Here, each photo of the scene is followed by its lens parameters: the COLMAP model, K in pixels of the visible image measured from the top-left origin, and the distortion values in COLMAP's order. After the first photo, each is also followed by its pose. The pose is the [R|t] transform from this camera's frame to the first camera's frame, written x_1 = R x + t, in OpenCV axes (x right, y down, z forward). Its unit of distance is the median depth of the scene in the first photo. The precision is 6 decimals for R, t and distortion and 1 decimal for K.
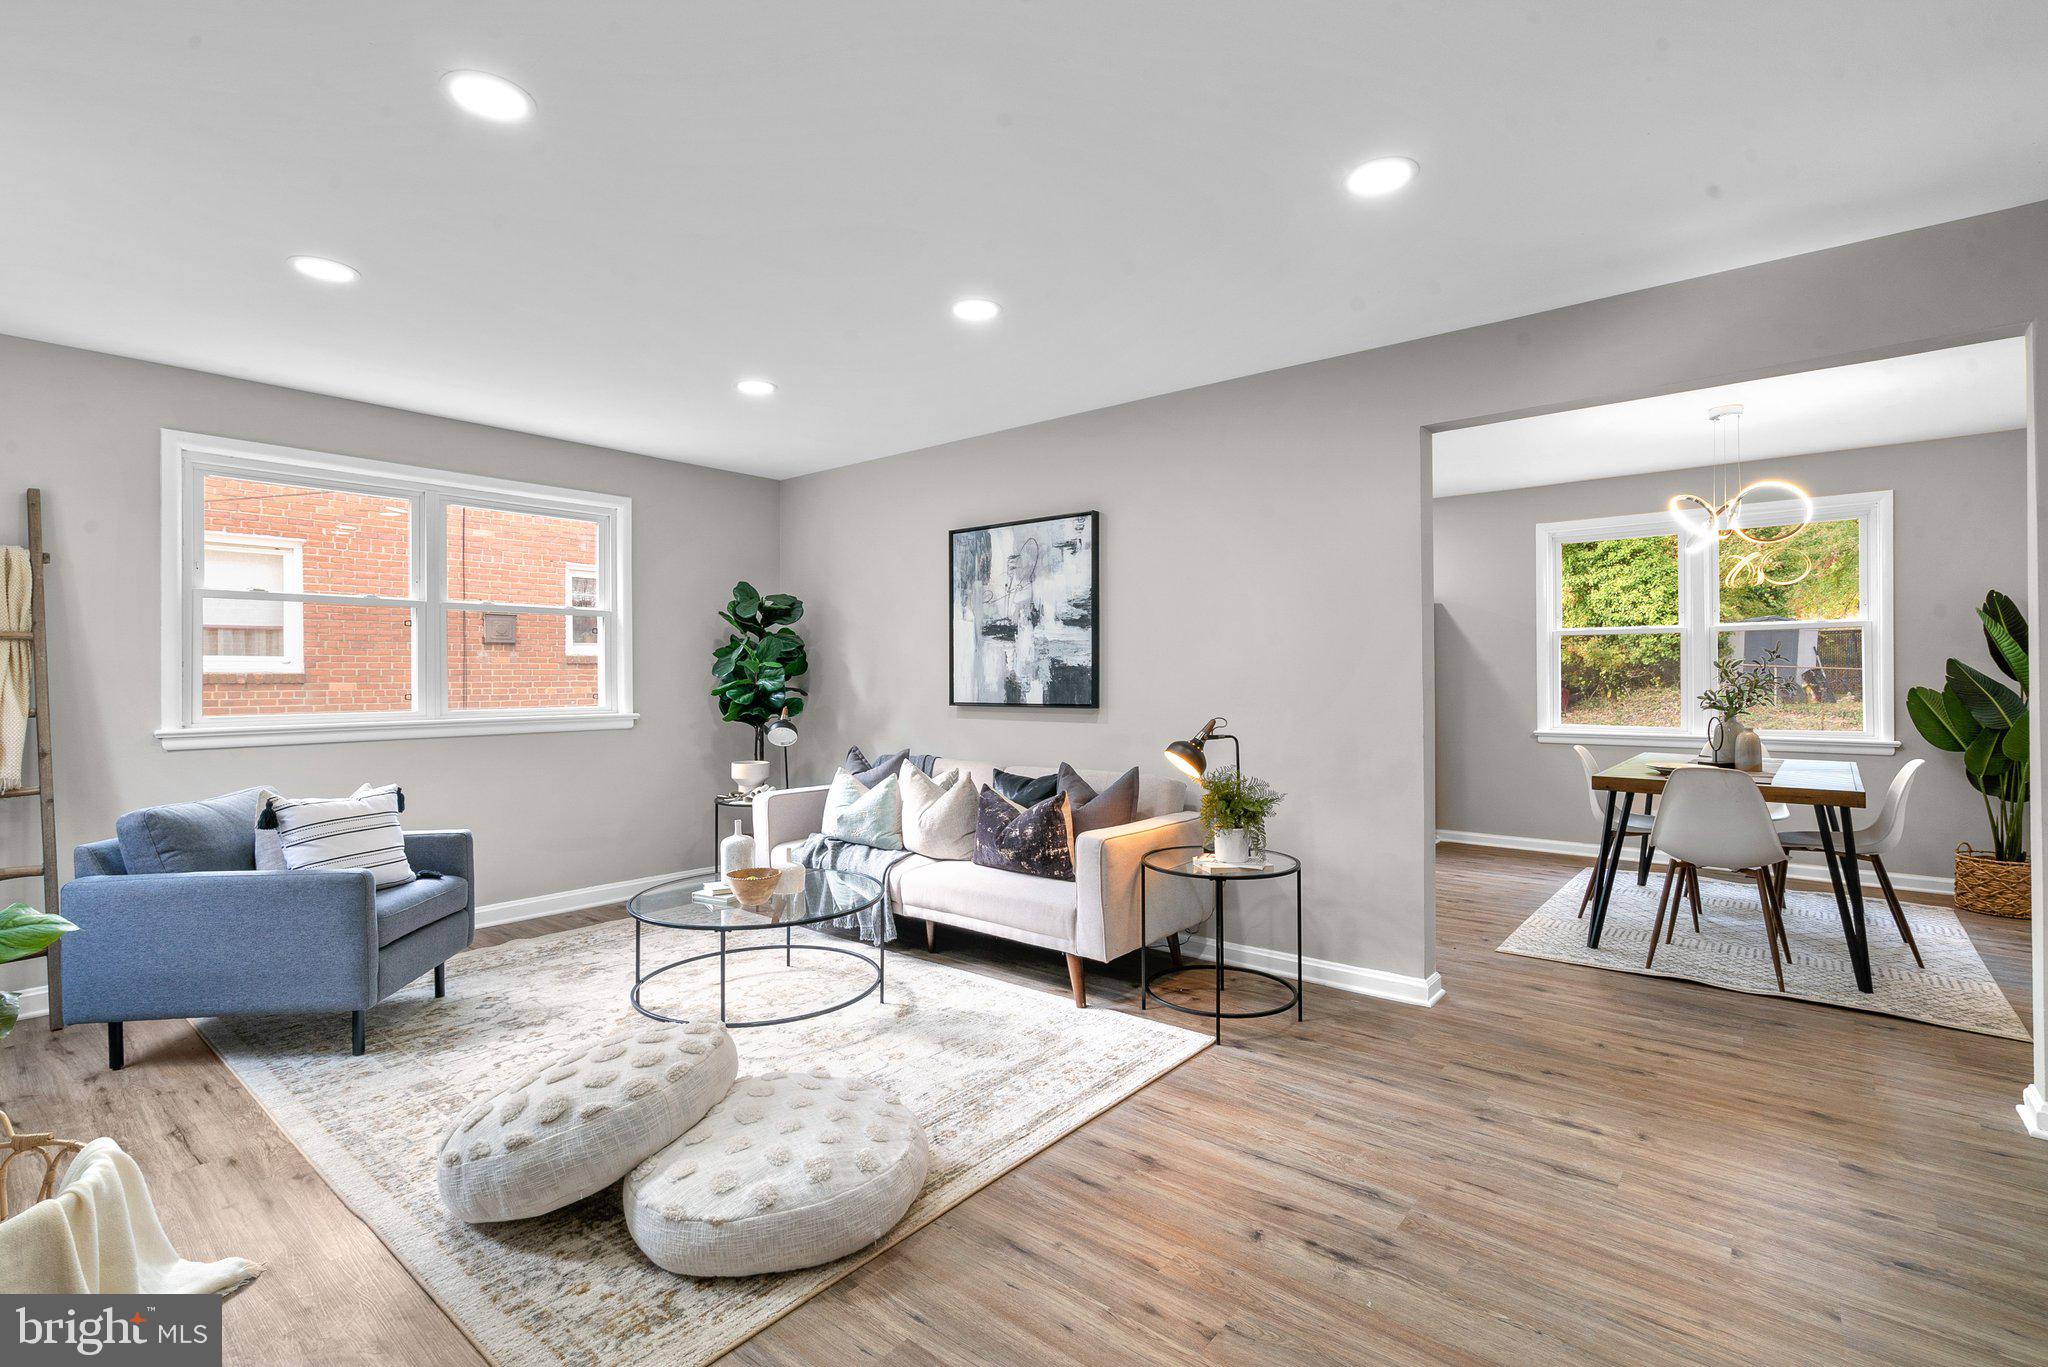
lens RADIAL K [[936.5, 0, 1015.7], [0, 936.5, 671.4], [0, 0, 1]] dist [-0.002897, 0.002064]
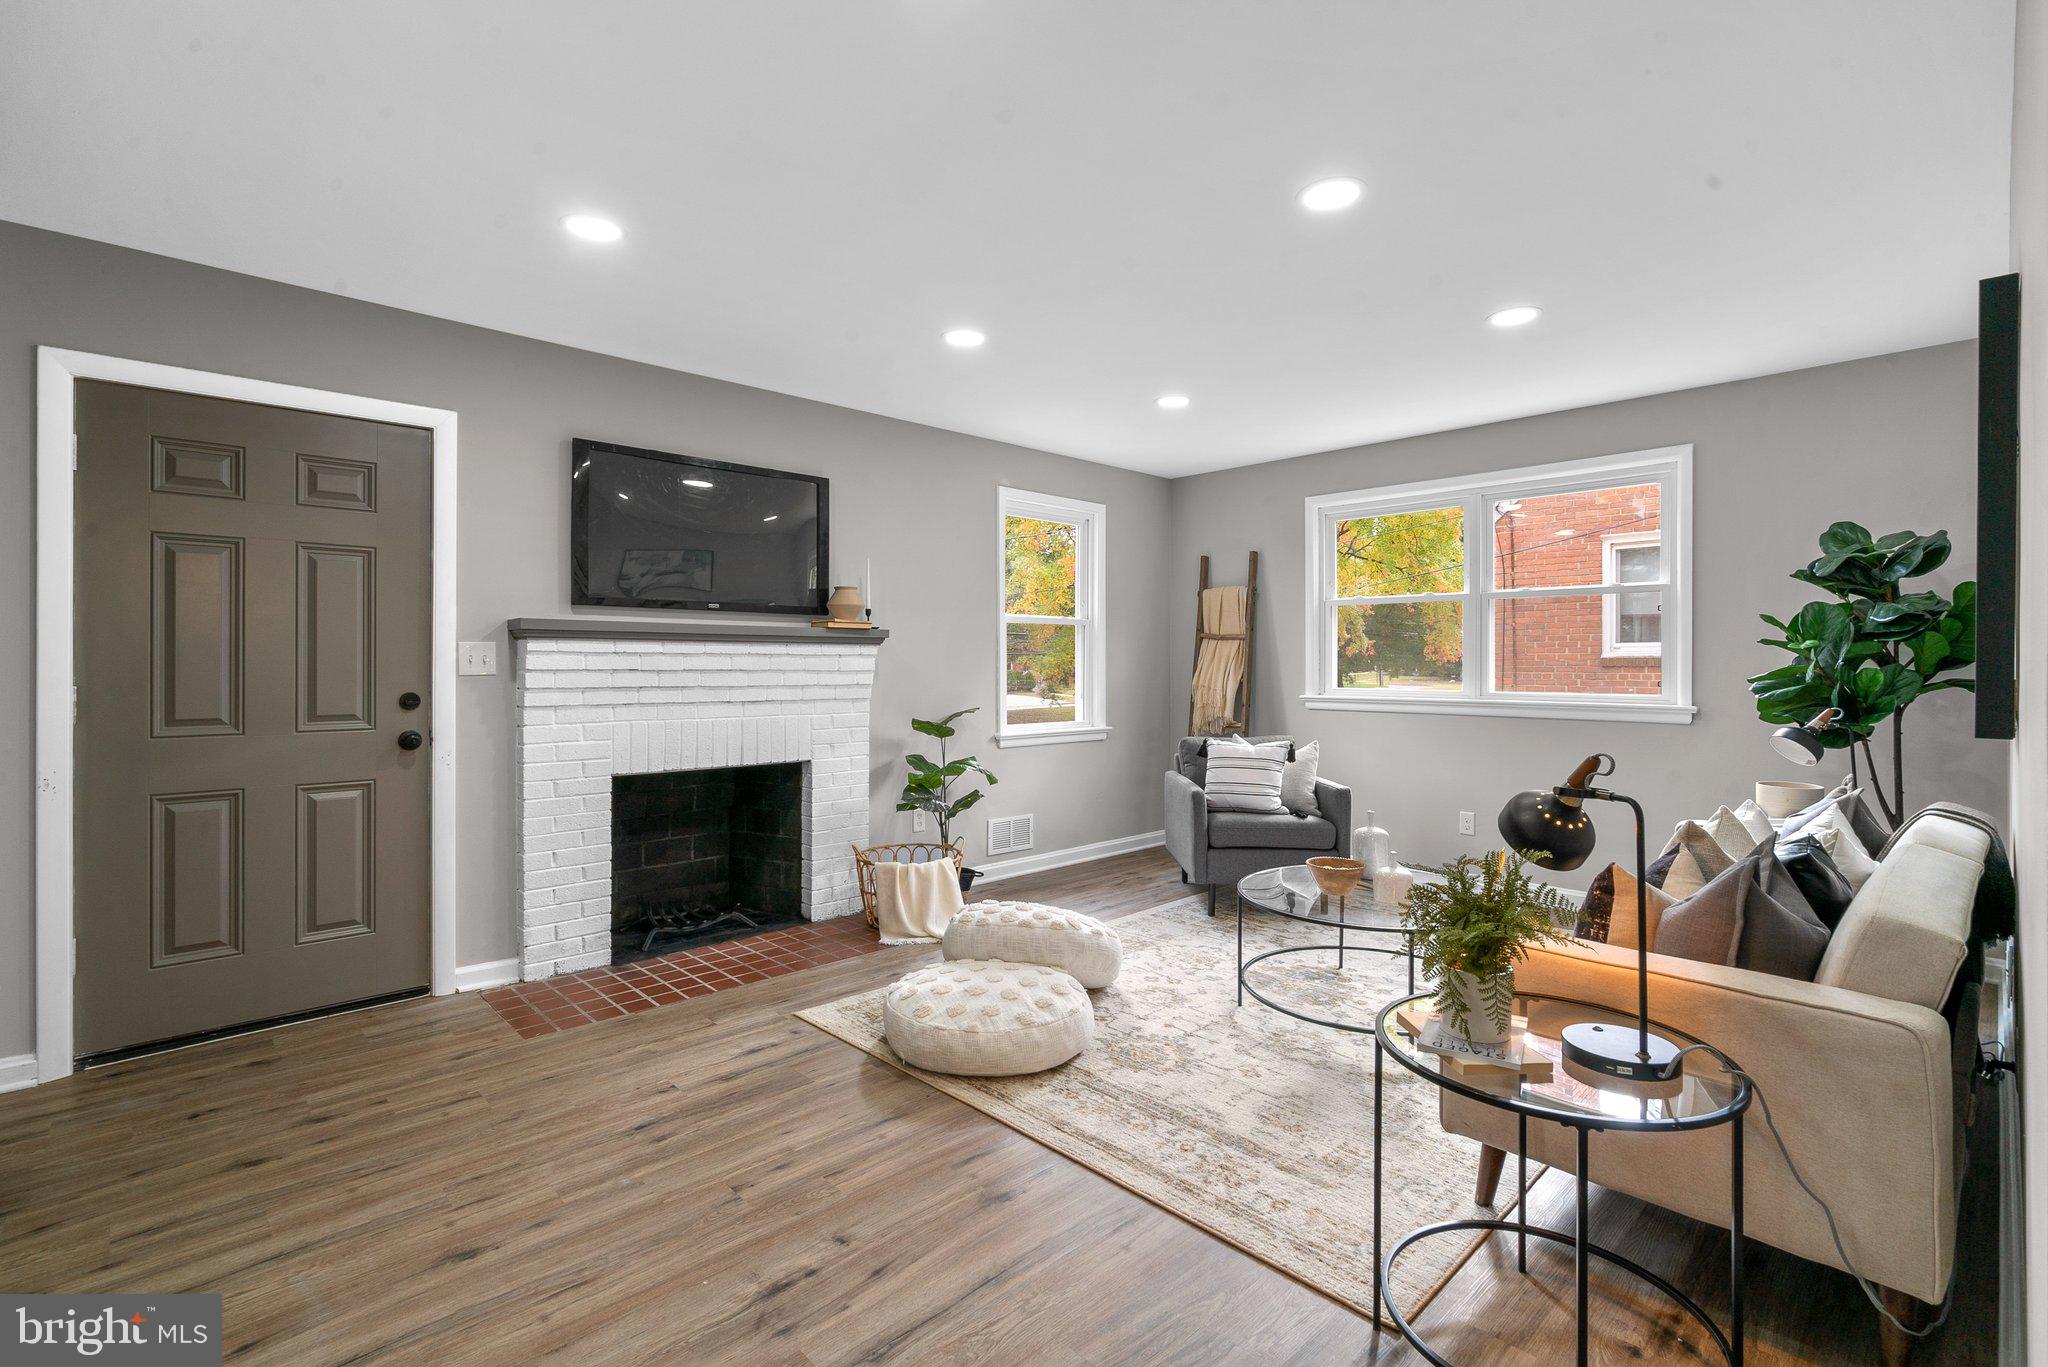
lens RADIAL K [[936.5, 0, 1027.0], [0, 936.5, 650.1], [0, 0, 1]] dist [-0.002897, 0.002064]
pose [[-0.111130, -0.009591, -0.993760, 0.837212], [0.007500, 0.999917, -0.010490, 0.000719], [0.993778, -0.008619, -0.111048, 0.903962]]
